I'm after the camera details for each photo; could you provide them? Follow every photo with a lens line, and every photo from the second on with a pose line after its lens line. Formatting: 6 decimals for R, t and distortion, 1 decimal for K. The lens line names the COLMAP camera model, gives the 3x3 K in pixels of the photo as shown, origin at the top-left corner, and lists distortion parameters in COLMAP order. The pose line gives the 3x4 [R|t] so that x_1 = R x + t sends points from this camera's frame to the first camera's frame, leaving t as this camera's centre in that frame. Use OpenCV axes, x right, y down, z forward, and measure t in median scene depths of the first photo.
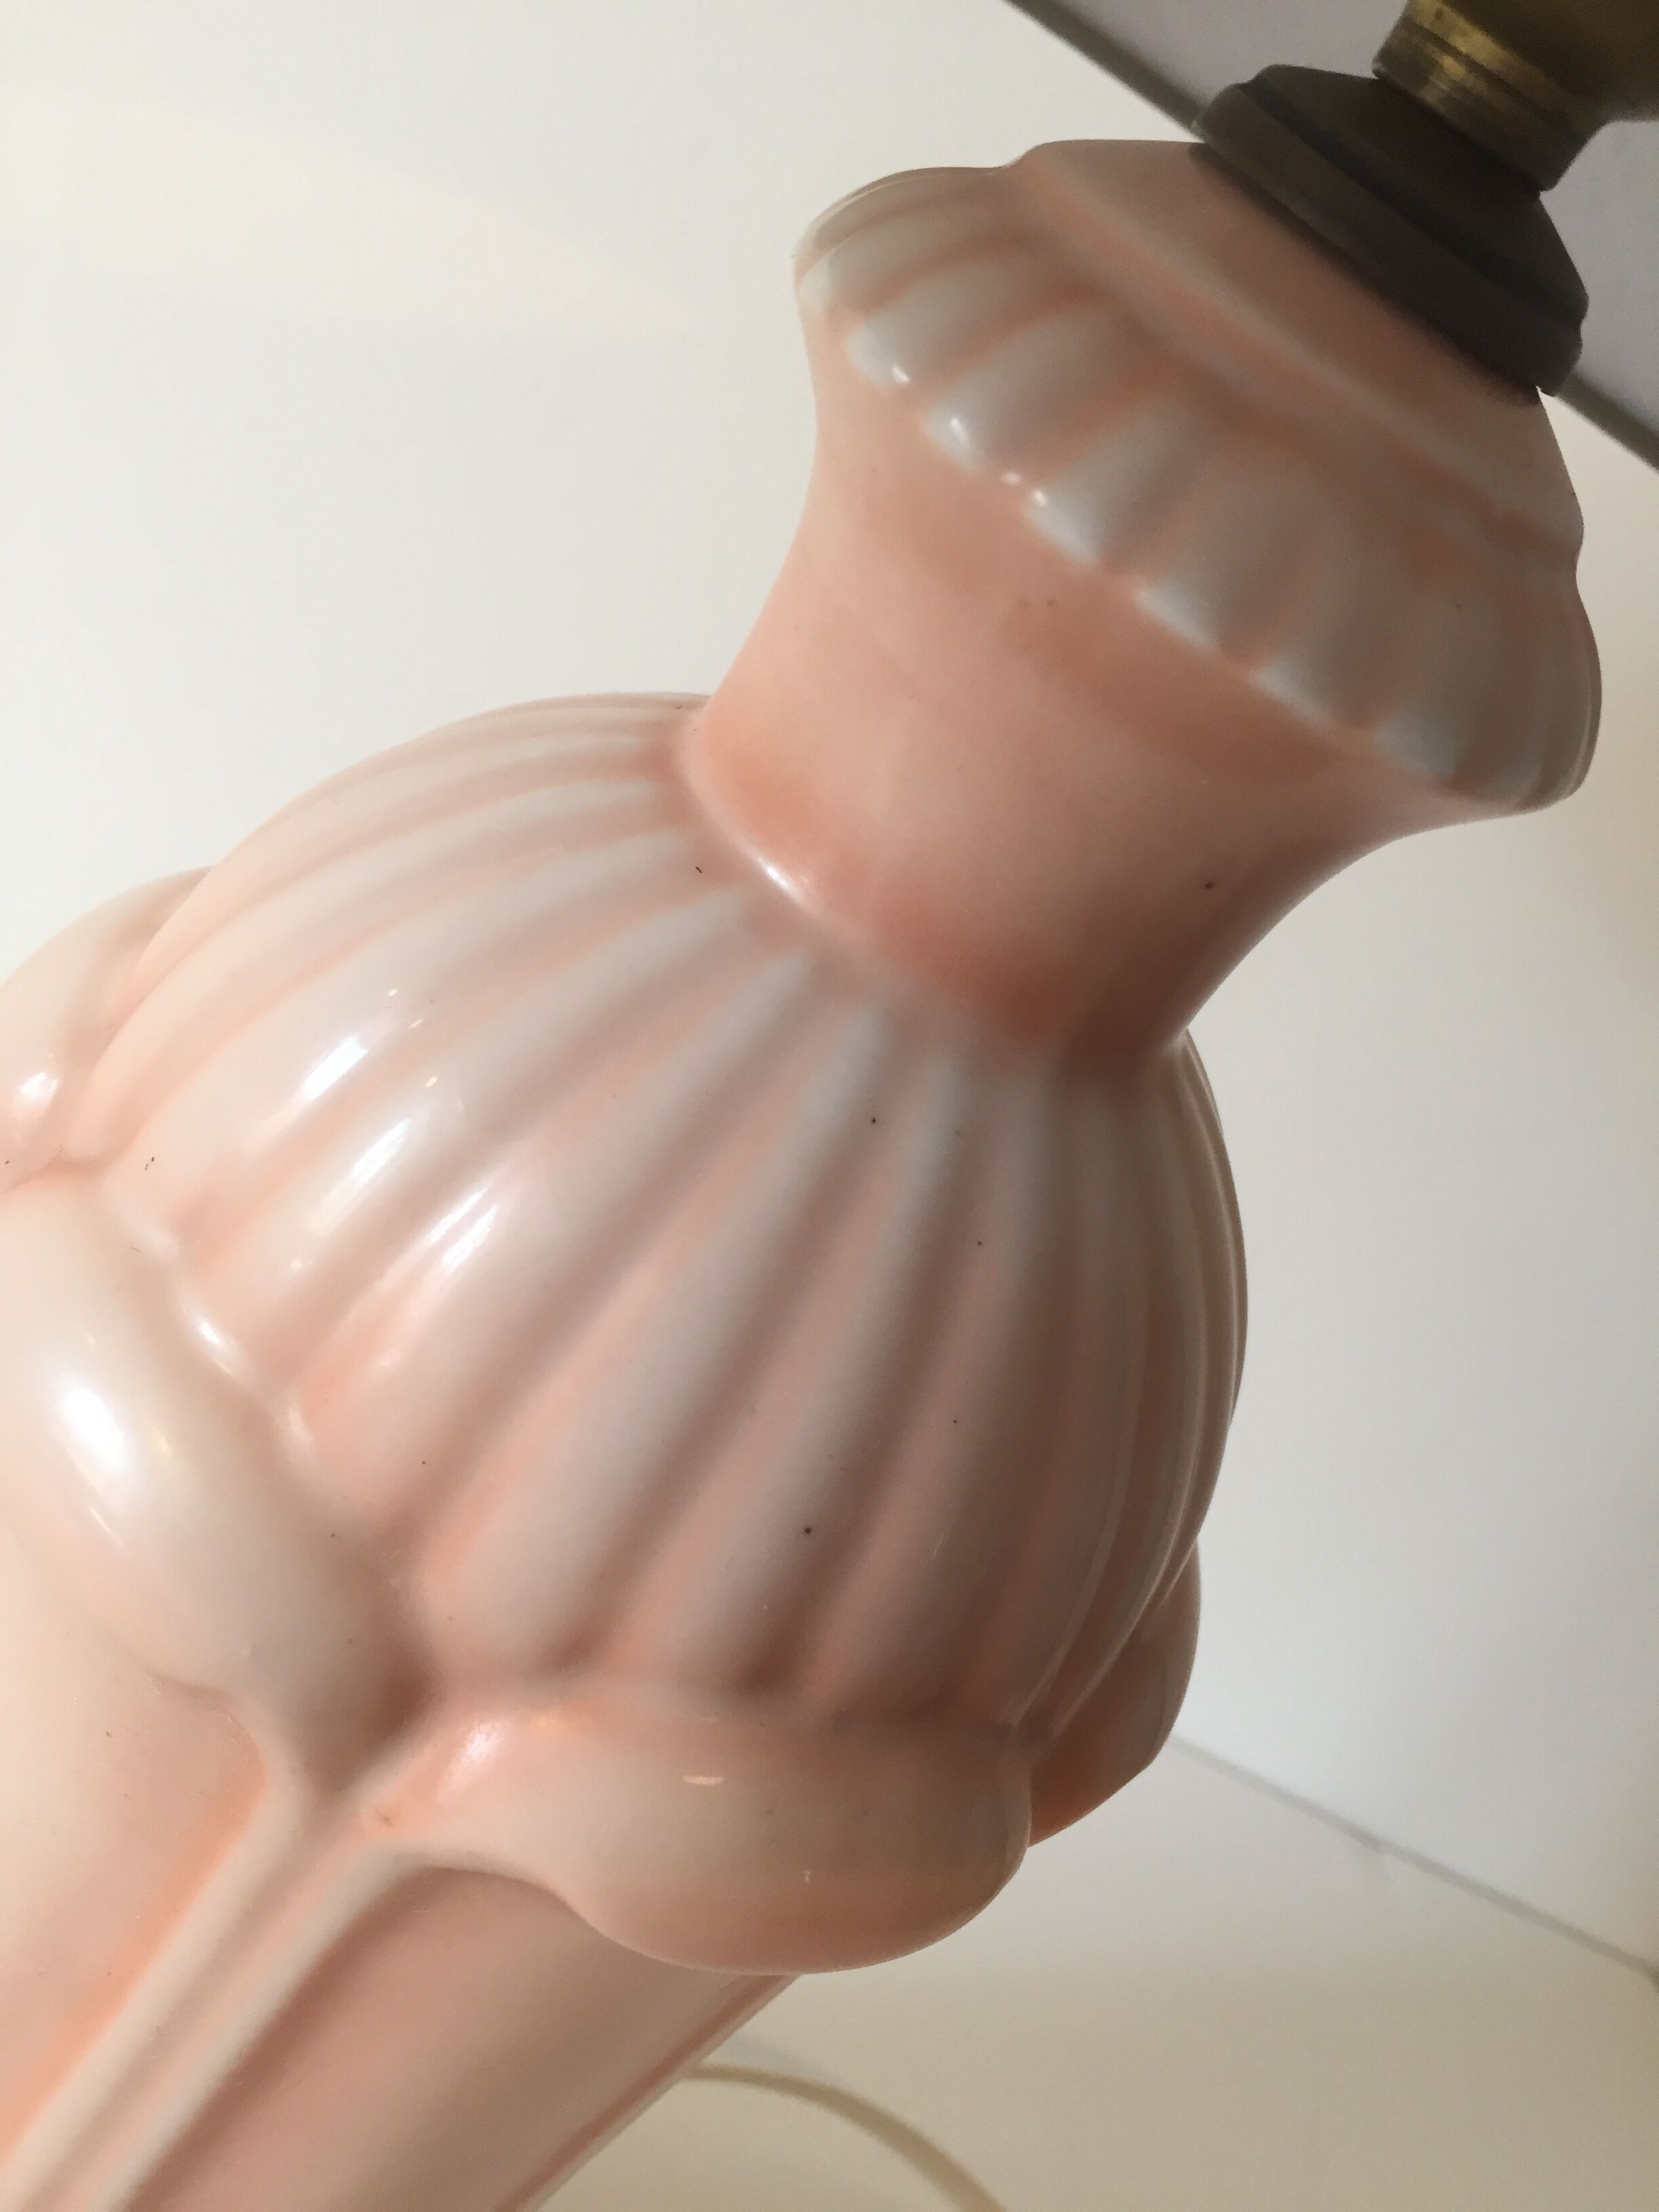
lens RADIAL K [[1921.1, 0, 838.4], [0, 1921.1, 1112.6], [0, 0, 1]] dist [0.040718, -0.002125]
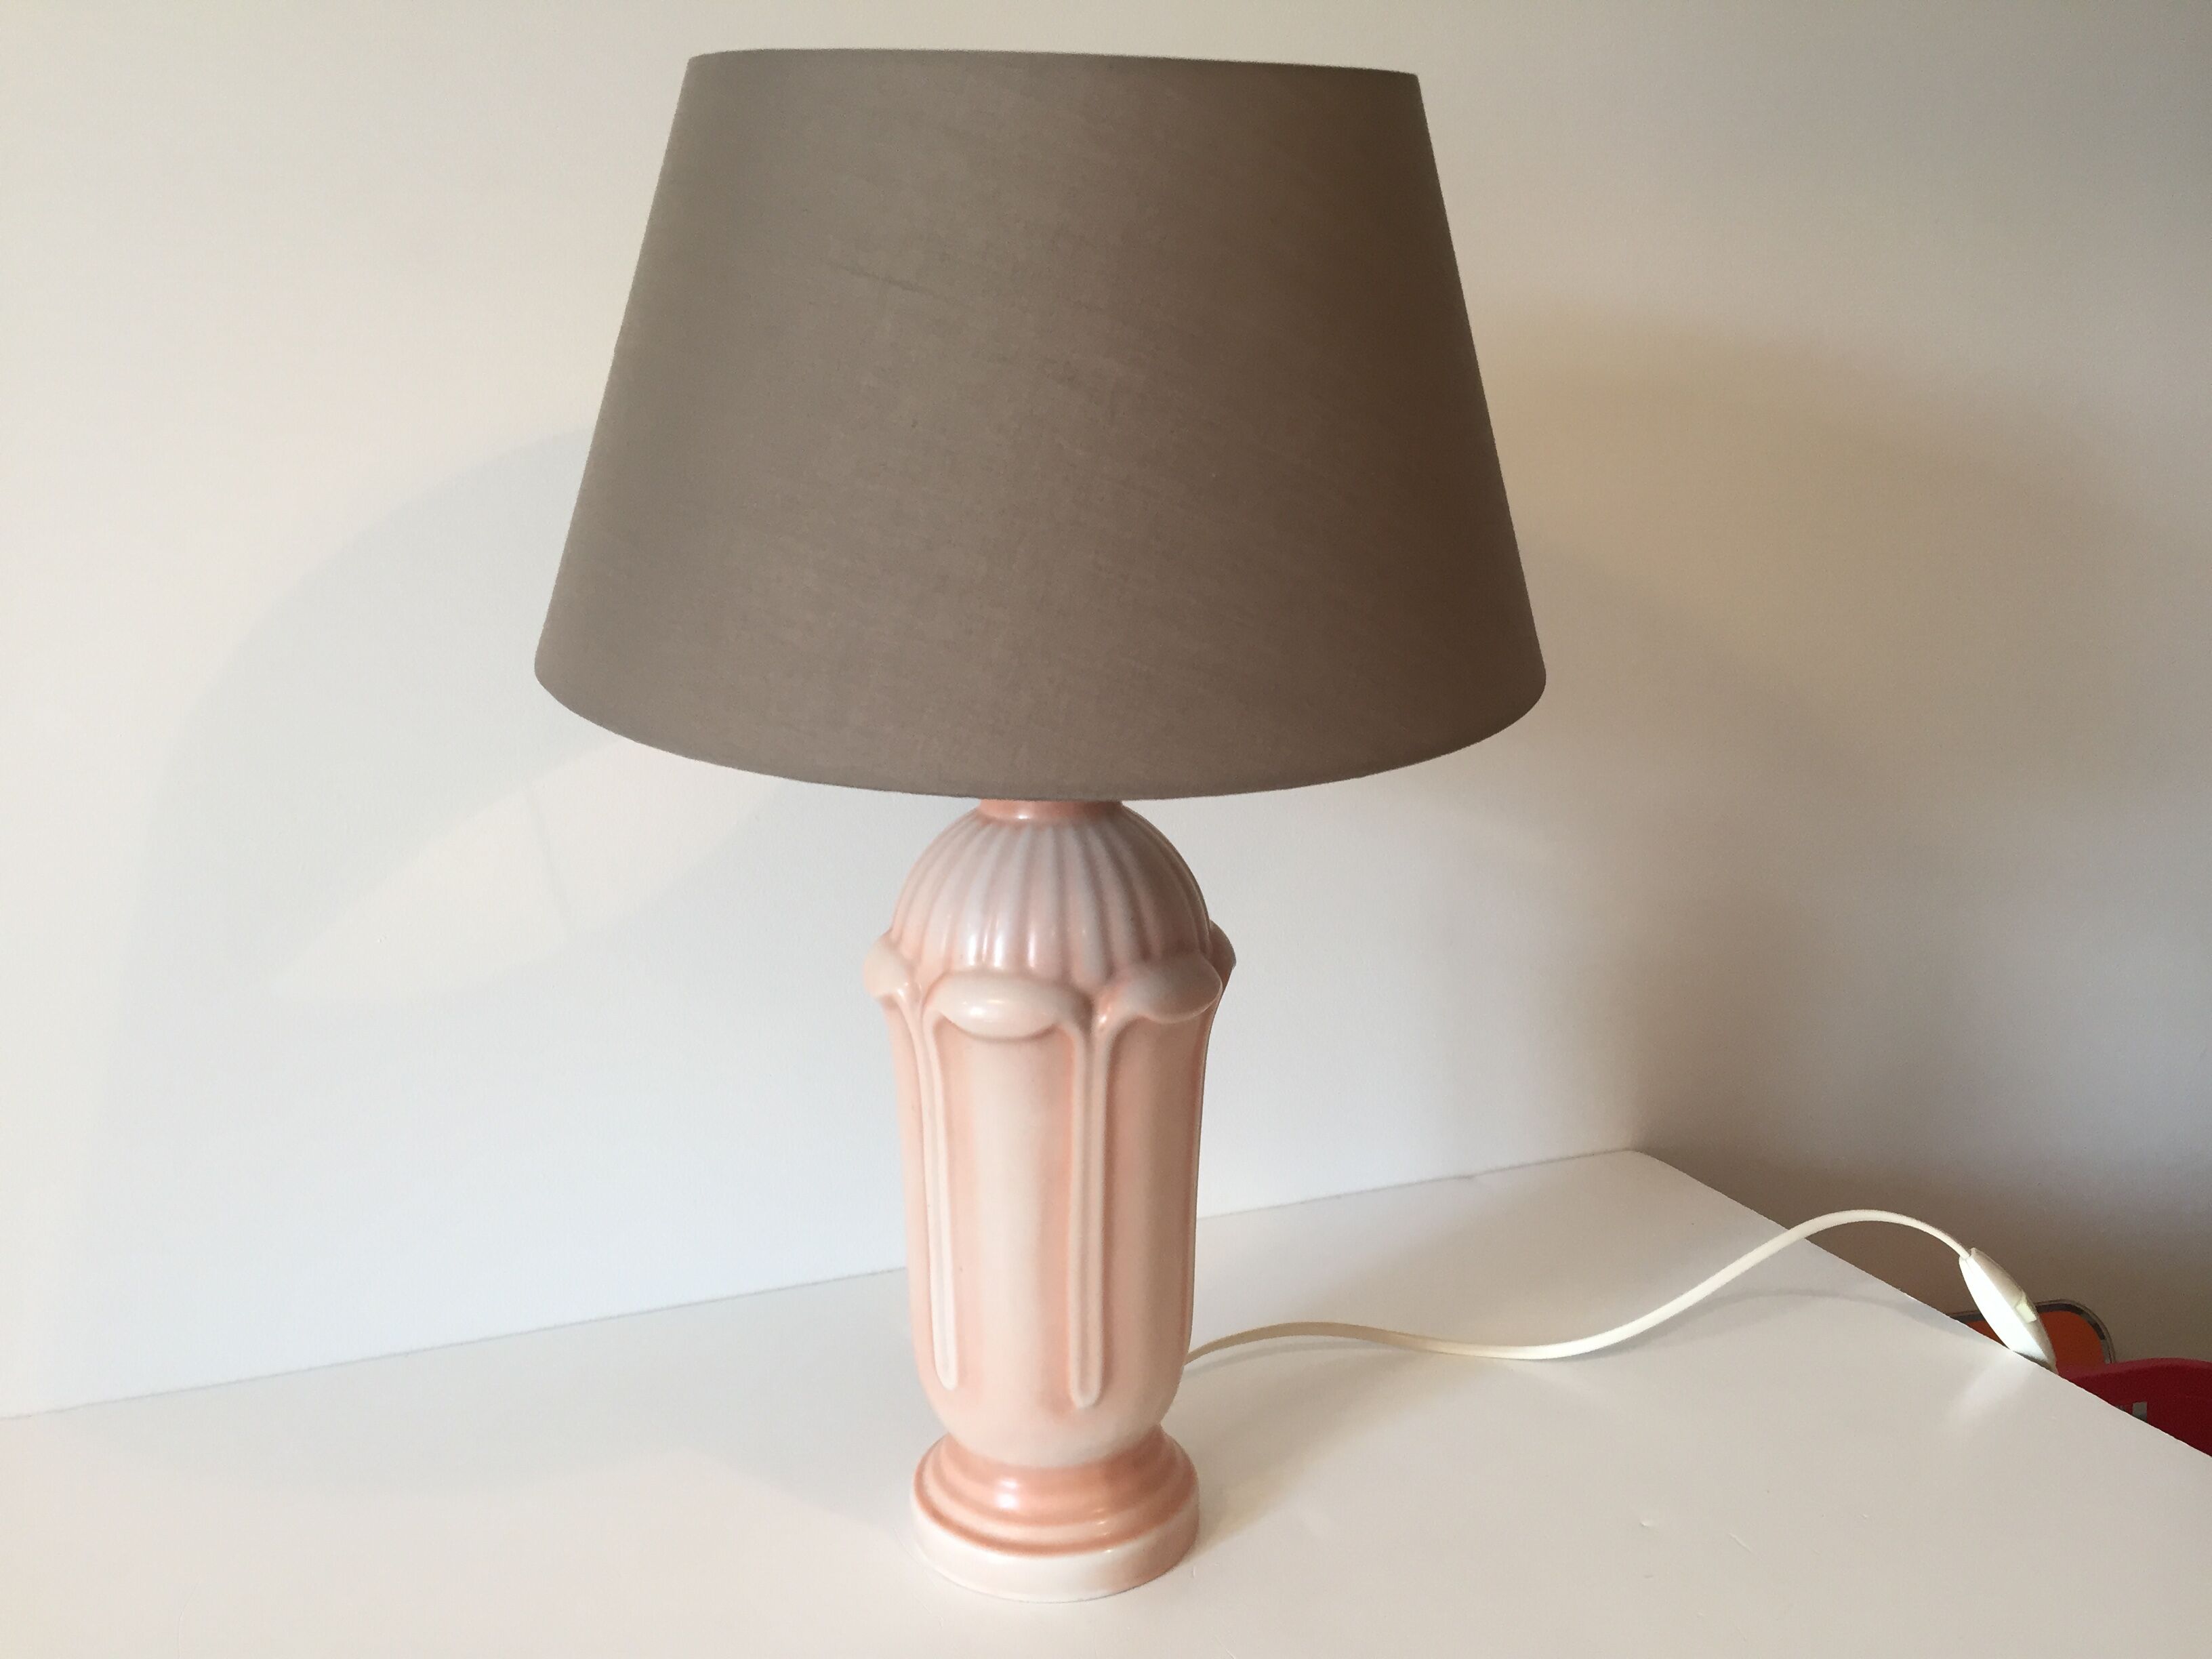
lens RADIAL K [[1921.1, 0, 1093.5], [0, 1921.1, 809.8], [0, 0, 1]] dist [0.040718, -0.002125]
pose [[0.760551, -0.585127, 0.281404, -1.189879], [0.634345, 0.762062, -0.129879, 0.539022], [-0.138452, 0.277286, 0.950759, -3.322453]]
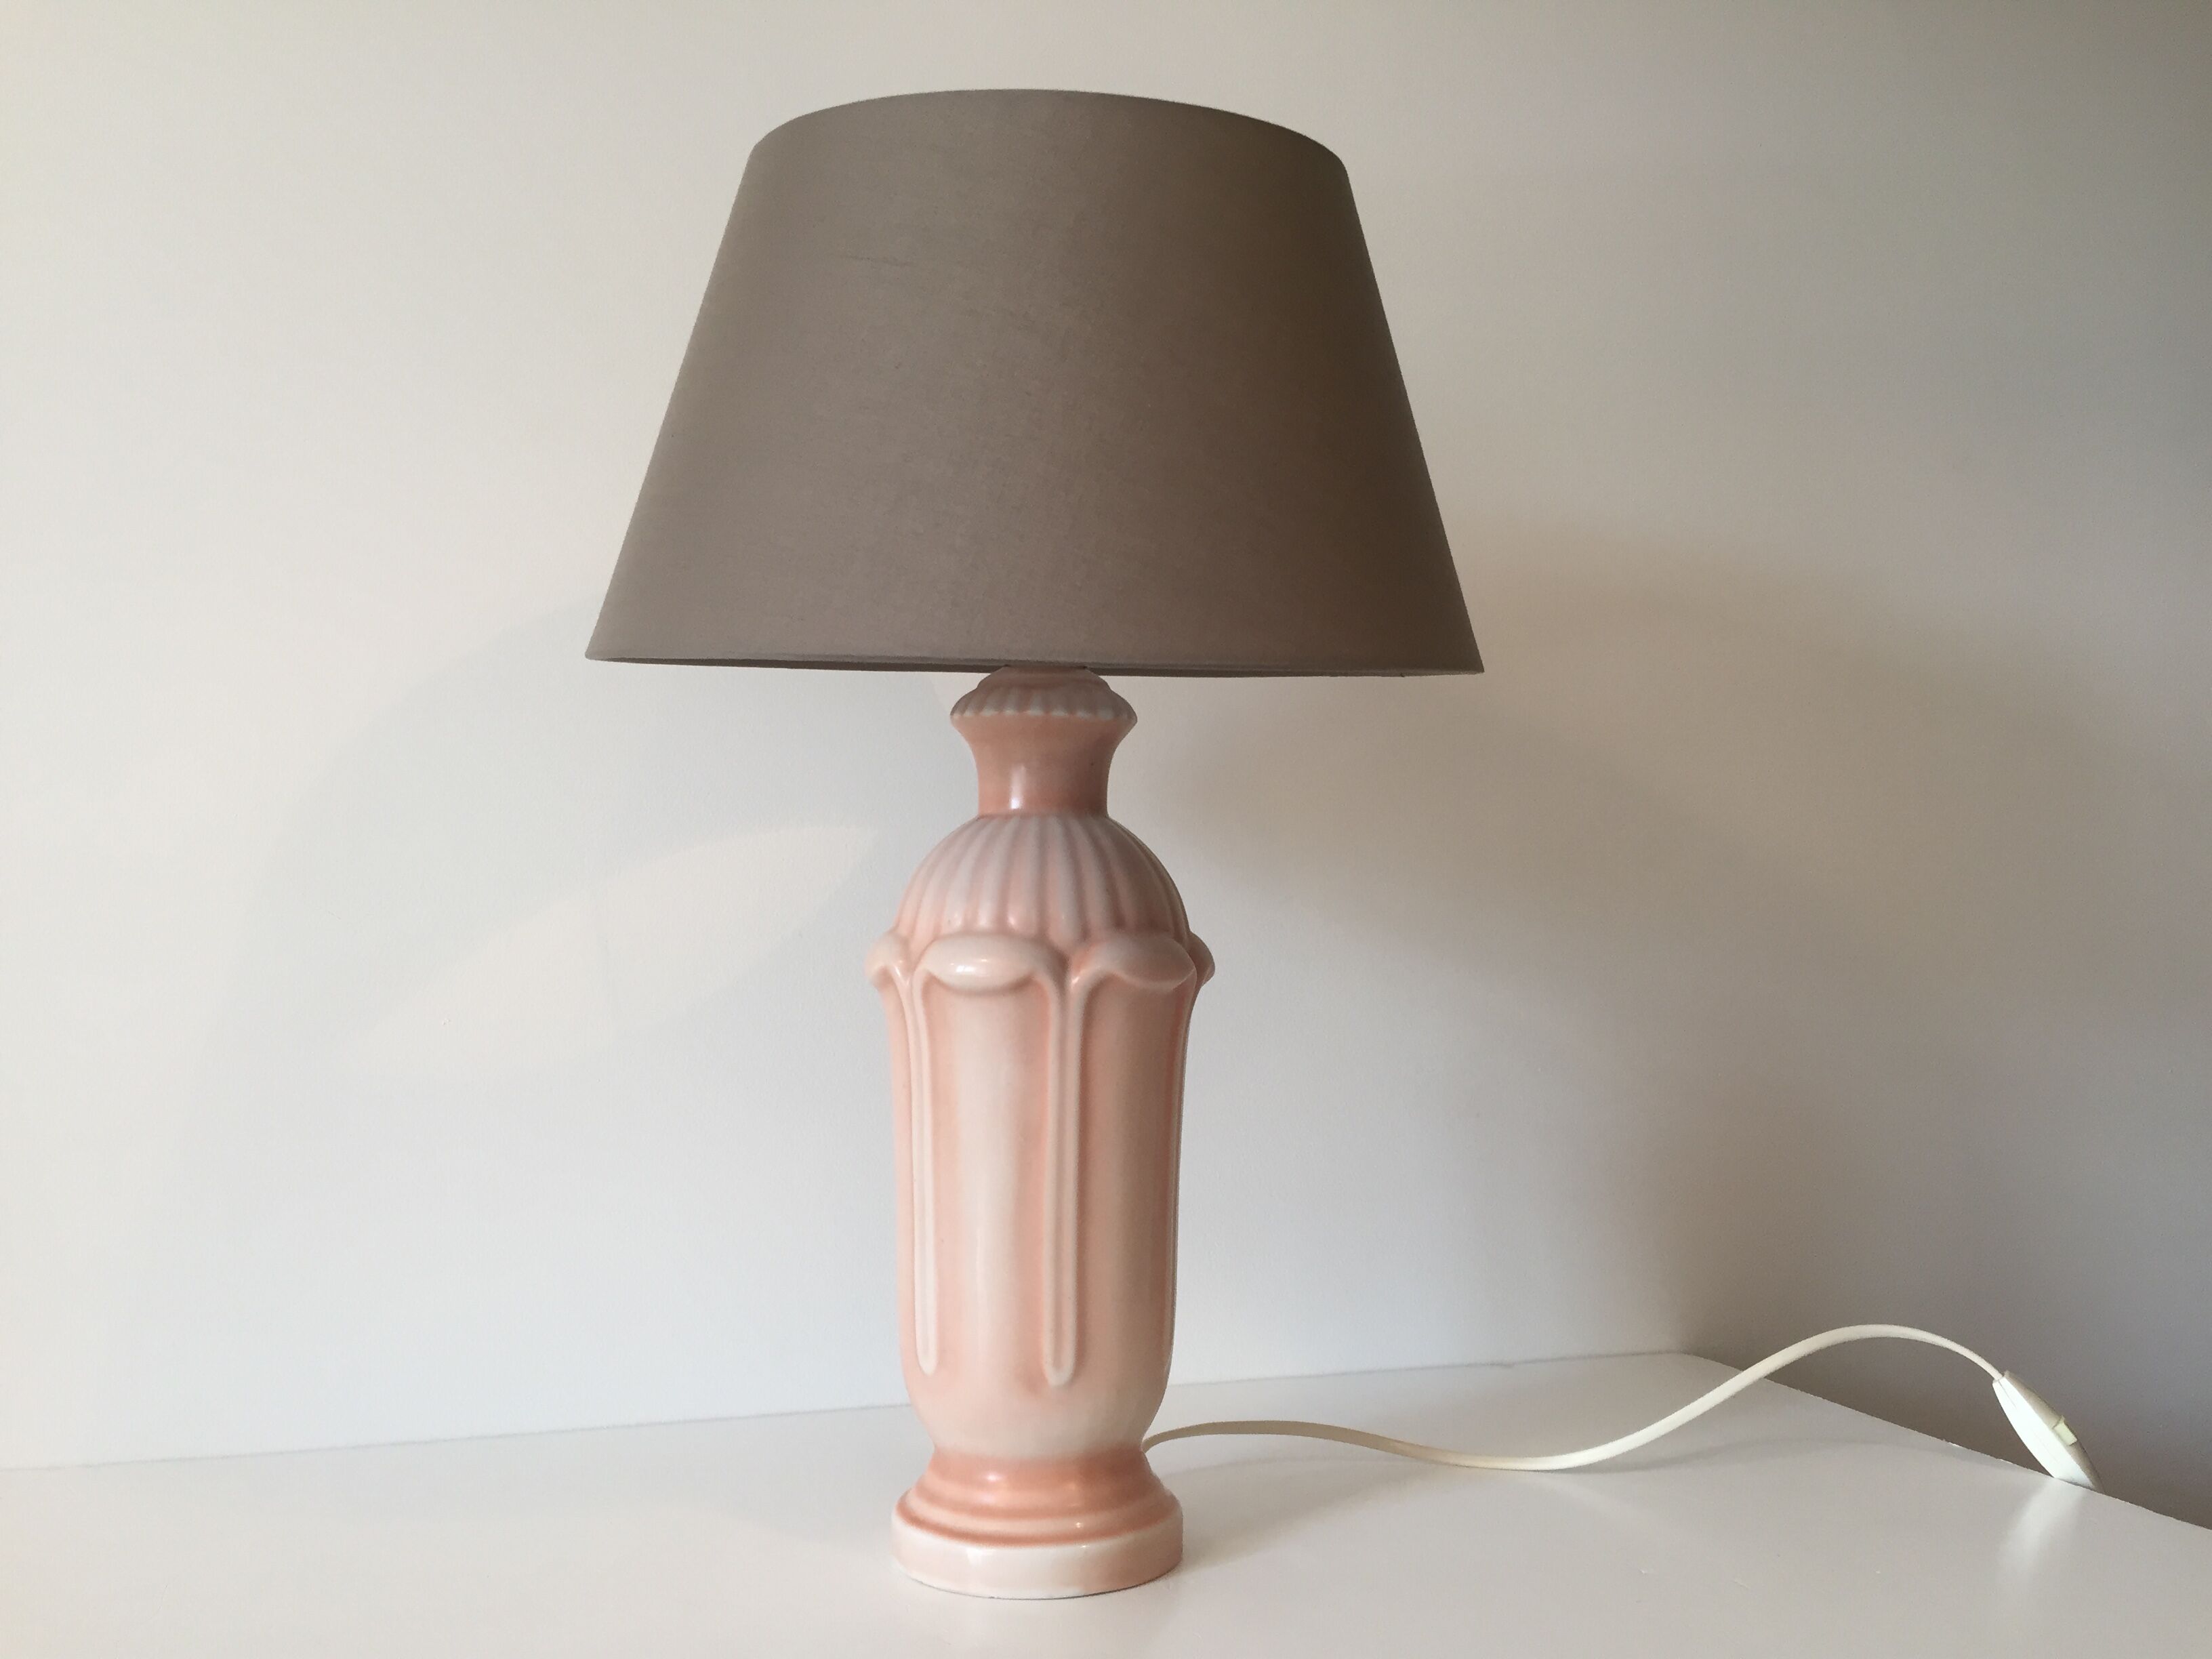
lens RADIAL K [[1921.1, 0, 1096.8], [0, 1921.1, 805.5], [0, 0, 1]] dist [0.040718, -0.002125]
pose [[0.788832, -0.488785, 0.372604, -1.733658], [0.609253, 0.701734, -0.369296, 1.829970], [-0.080963, 0.518322, 0.851344, -3.253235]]
